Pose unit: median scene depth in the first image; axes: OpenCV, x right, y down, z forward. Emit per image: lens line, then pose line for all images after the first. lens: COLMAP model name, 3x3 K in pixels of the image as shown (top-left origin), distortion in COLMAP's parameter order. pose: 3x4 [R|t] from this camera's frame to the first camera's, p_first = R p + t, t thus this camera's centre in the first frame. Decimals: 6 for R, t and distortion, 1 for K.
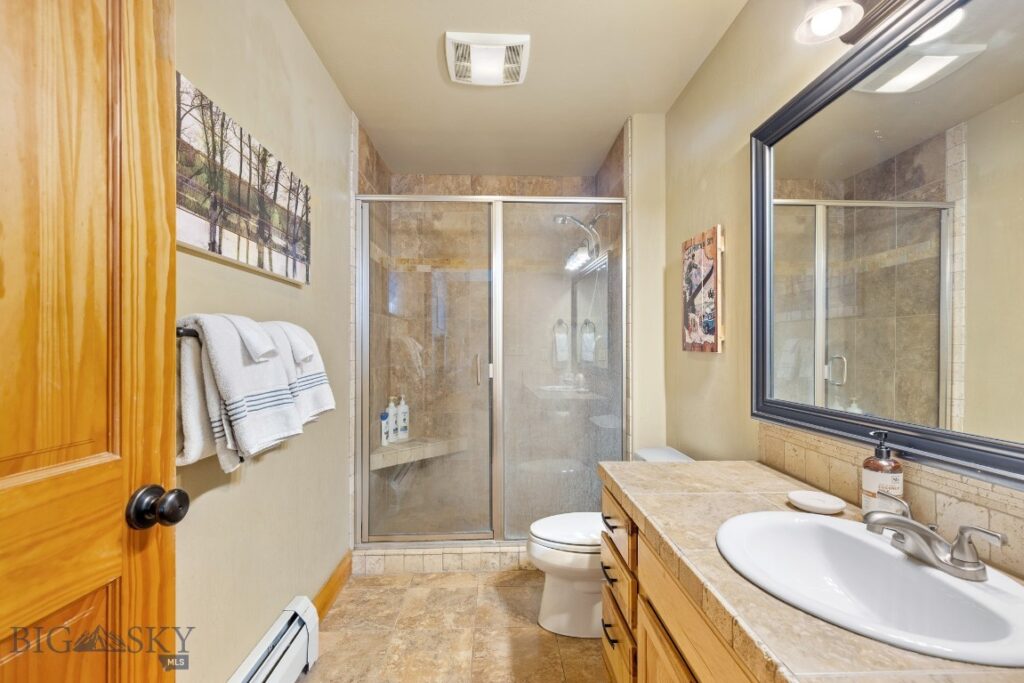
lens RADIAL K [[460.3, 0, 511.8], [0, 460.3, 346.4], [0, 0, 1]] dist [0.004474, -0.000324]
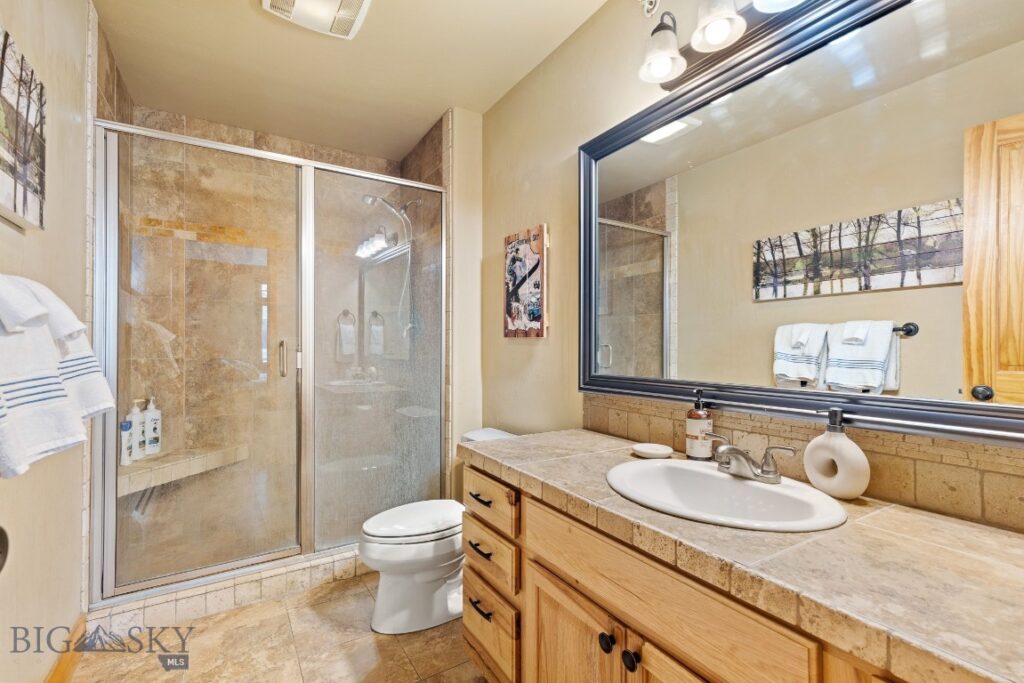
lens RADIAL K [[459.4, 0, 511.9], [0, 459.4, 344.6], [0, 0, 1]] dist [0.004882, 0.000011]
pose [[0.868900, 0.002857, 0.494979, -0.150187], [-0.002727, 0.999996, -0.000984, 0.028001], [-0.494980, -0.000495, 0.868904, 0.058489]]
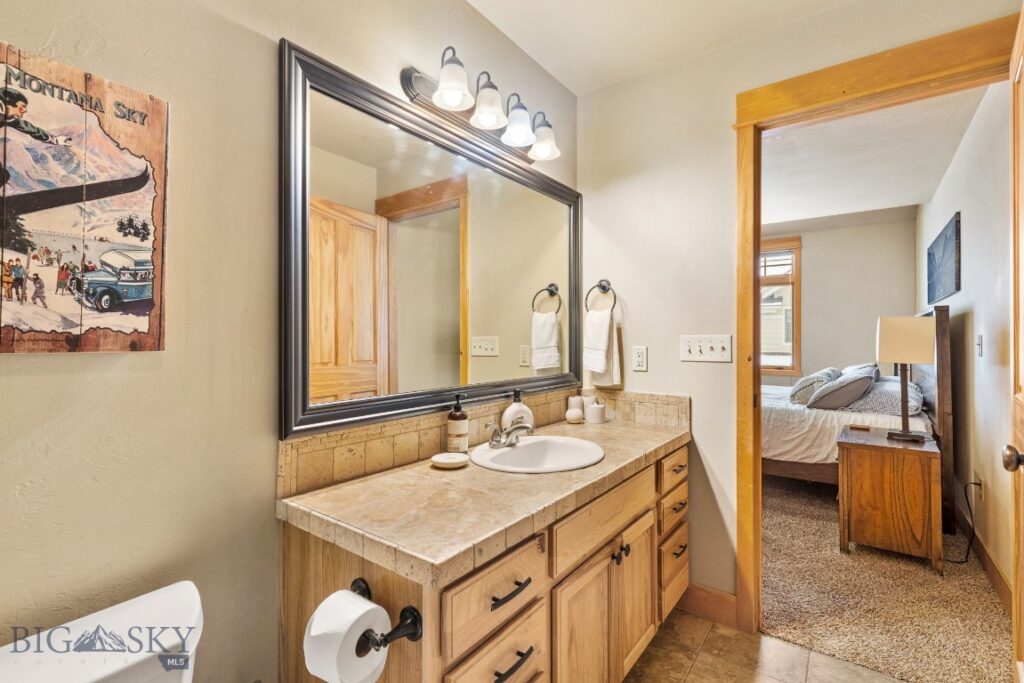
lens RADIAL K [[462.2, 0, 508.6], [0, 462.2, 336.0], [0, 0, 1]] dist [0.004336, -0.000590]
pose [[-0.778237, 0.004059, 0.627957, -0.148072], [-0.001307, 0.999966, -0.008084, 0.000170], [-0.627969, -0.007112, -0.778206, 1.006092]]
